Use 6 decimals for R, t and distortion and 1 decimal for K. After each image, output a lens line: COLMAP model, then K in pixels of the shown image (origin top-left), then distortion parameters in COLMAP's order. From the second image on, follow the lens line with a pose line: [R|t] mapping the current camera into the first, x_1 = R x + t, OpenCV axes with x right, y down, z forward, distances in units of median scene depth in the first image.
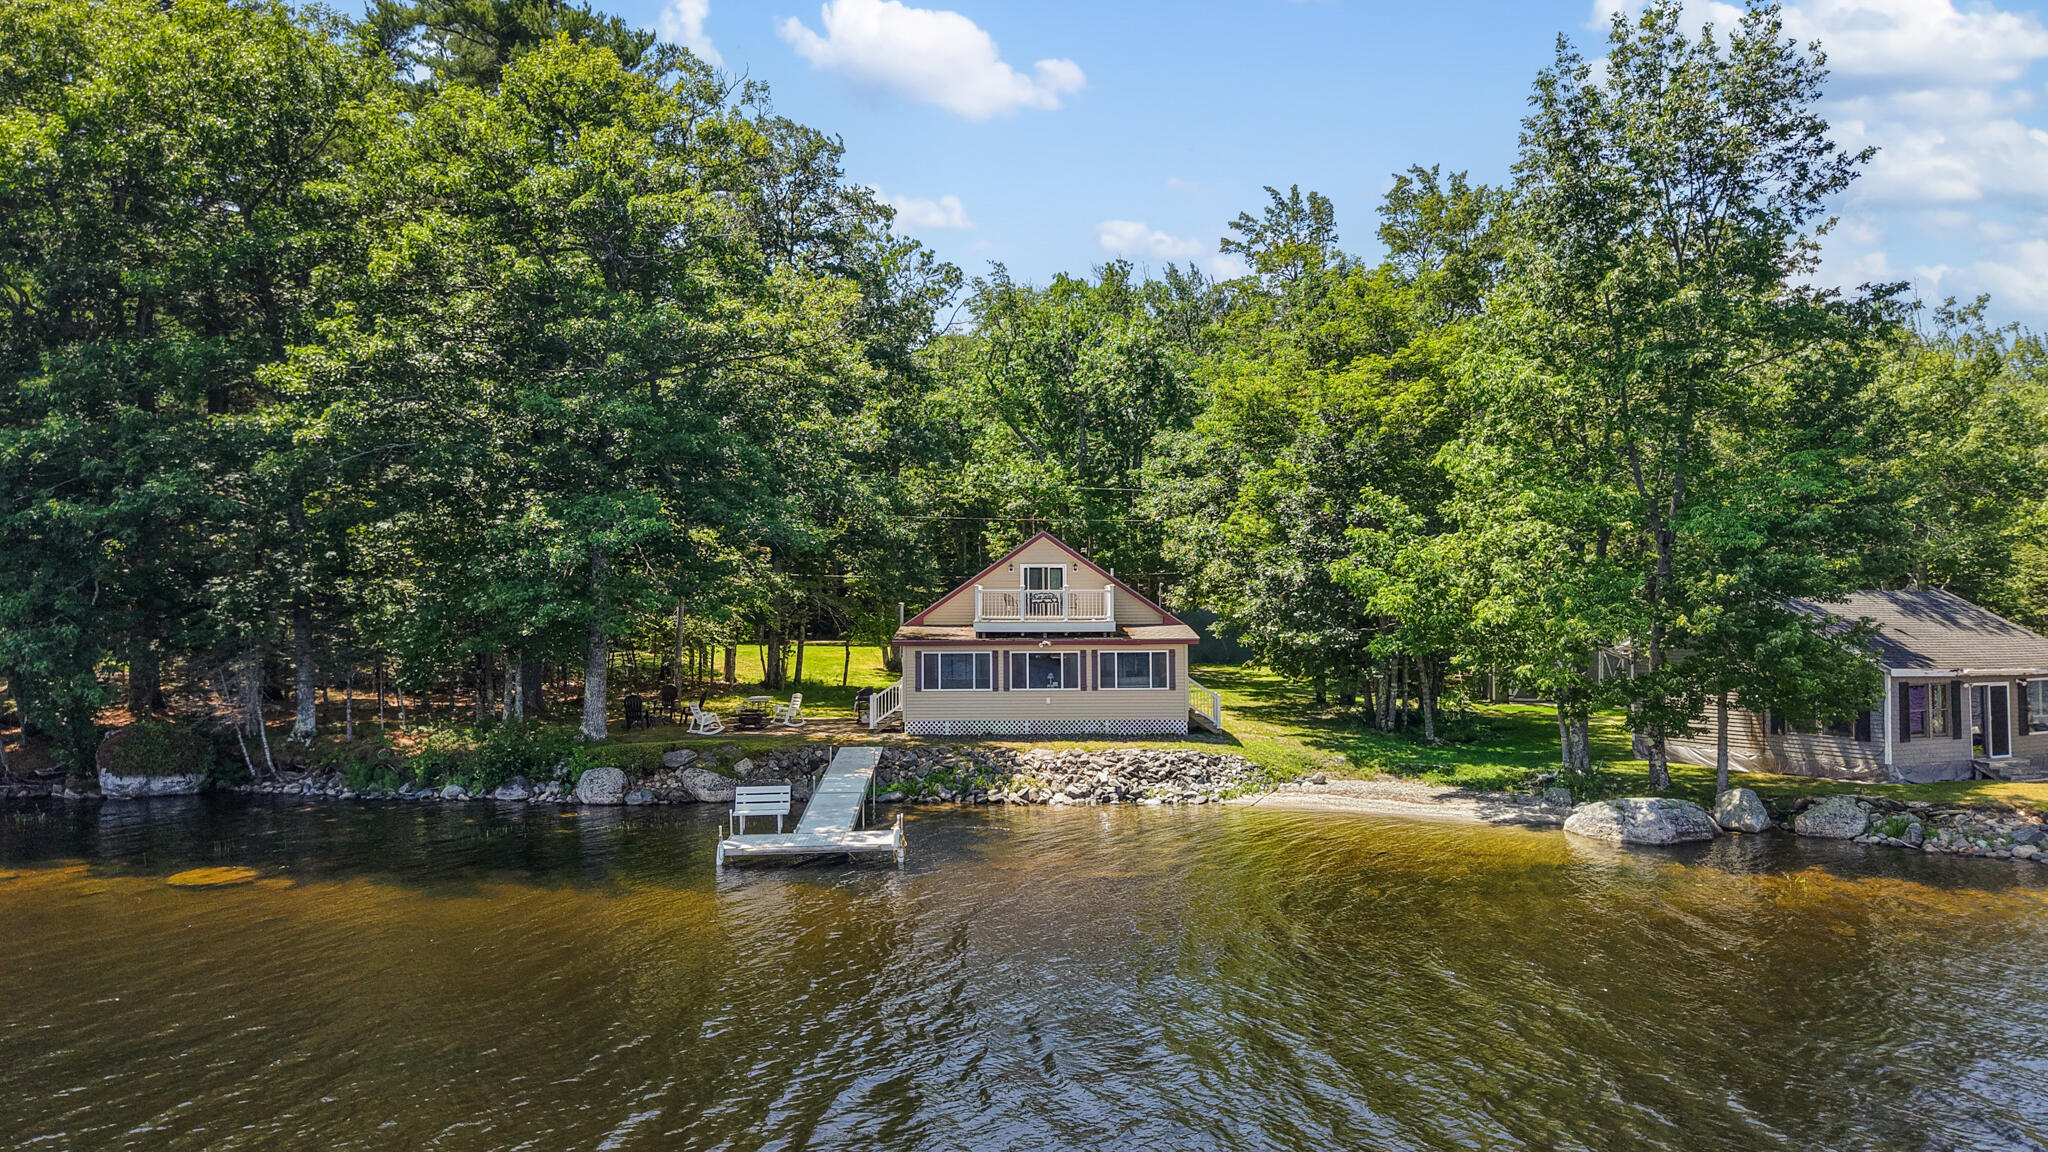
lens RADIAL K [[1453.9, 0, 1024.0], [0, 1453.9, 576.0], [0, 0, 1]] dist [-0.058284, -0.001577]
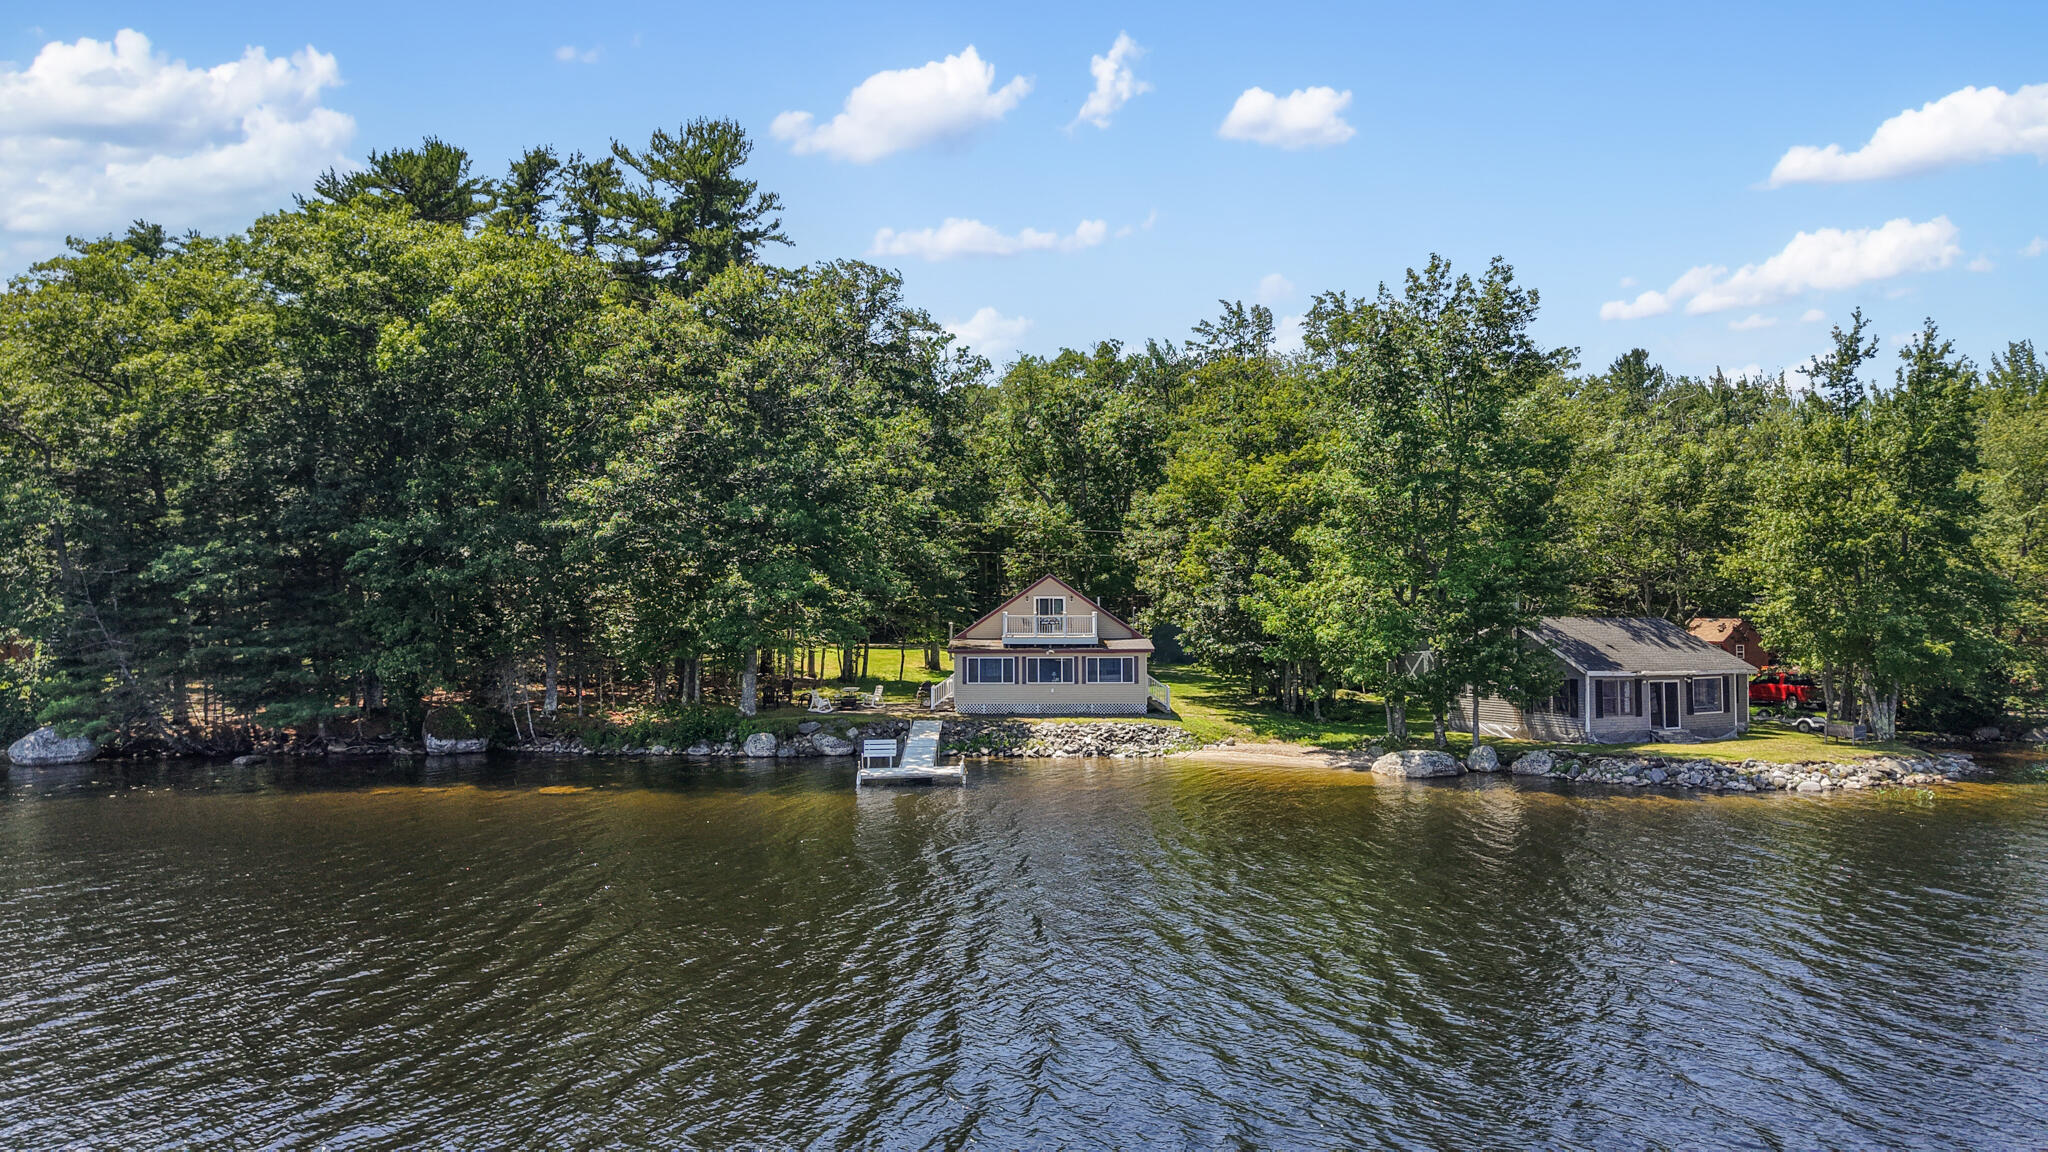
lens RADIAL K [[1453.9, 0, 1024.0], [0, 1453.9, 576.0], [0, 0, 1]] dist [-0.058284, -0.001577]
pose [[0.999978, 0.001675, -0.006363, -0.003001], [-0.001660, 0.999996, 0.002388, -0.035111], [0.006367, -0.002377, 0.999977, -0.492745]]
